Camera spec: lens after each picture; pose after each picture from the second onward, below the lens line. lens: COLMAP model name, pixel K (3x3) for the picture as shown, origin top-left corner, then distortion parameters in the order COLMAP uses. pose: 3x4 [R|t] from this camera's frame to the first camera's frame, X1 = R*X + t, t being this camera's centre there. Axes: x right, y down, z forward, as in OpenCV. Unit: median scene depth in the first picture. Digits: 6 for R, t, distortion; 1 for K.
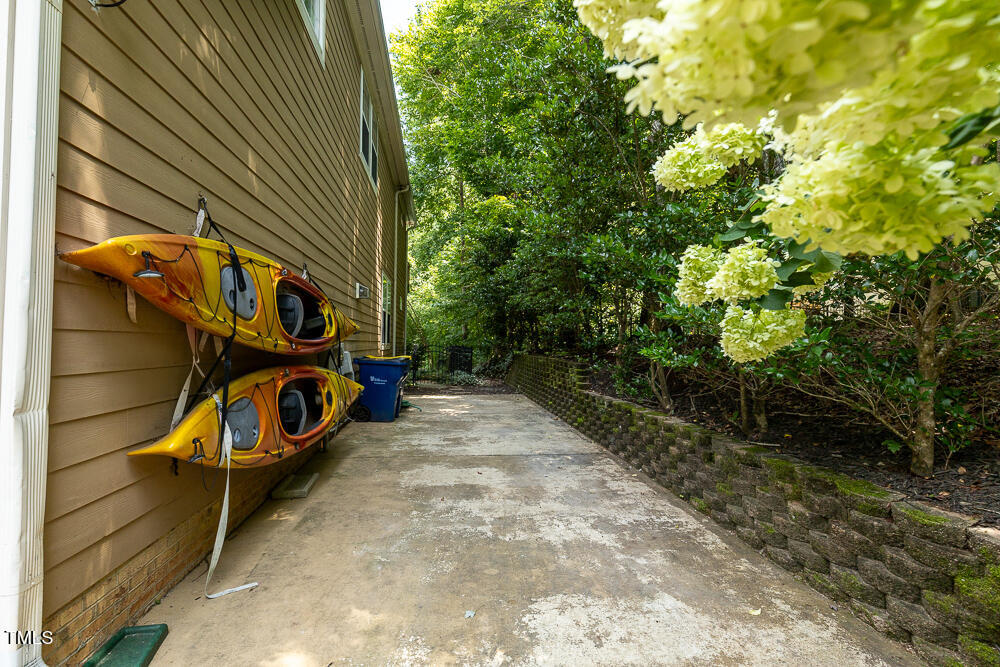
lens RADIAL K [[453.2, 0, 500.8], [0, 453.2, 327.2], [0, 0, 1]] dist [0.001263, 0.000043]
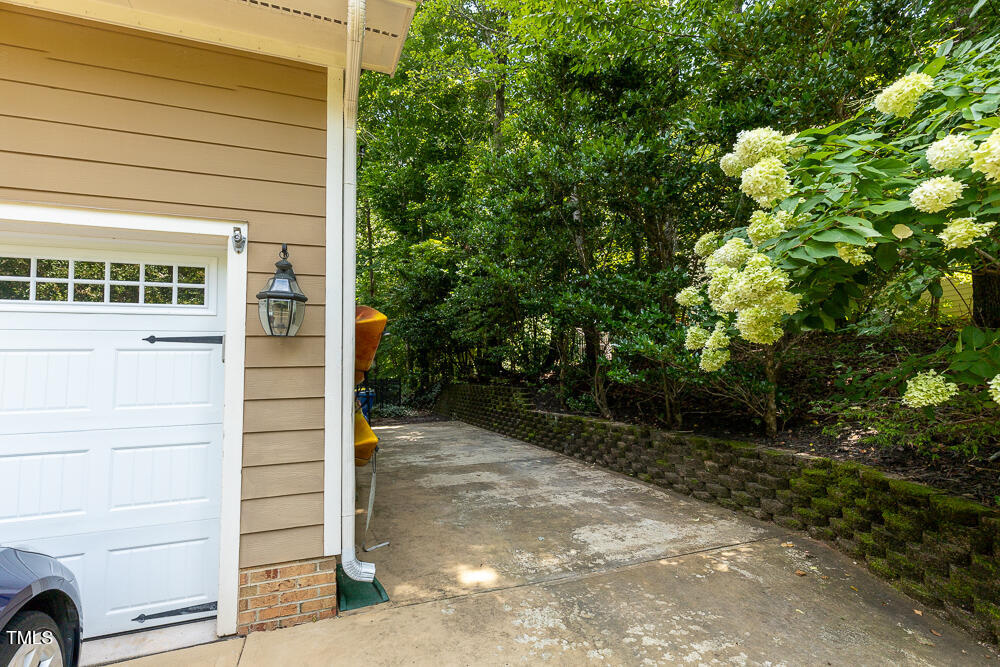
lens RADIAL K [[453.2, 0, 500.8], [0, 453.2, 327.2], [0, 0, 1]] dist [0.001263, 0.000043]
pose [[0.975003, -0.012114, 0.221862, -0.377019], [0.027101, 0.997541, -0.064633, -0.011446], [-0.220534, 0.069030, 0.972934, -0.397707]]
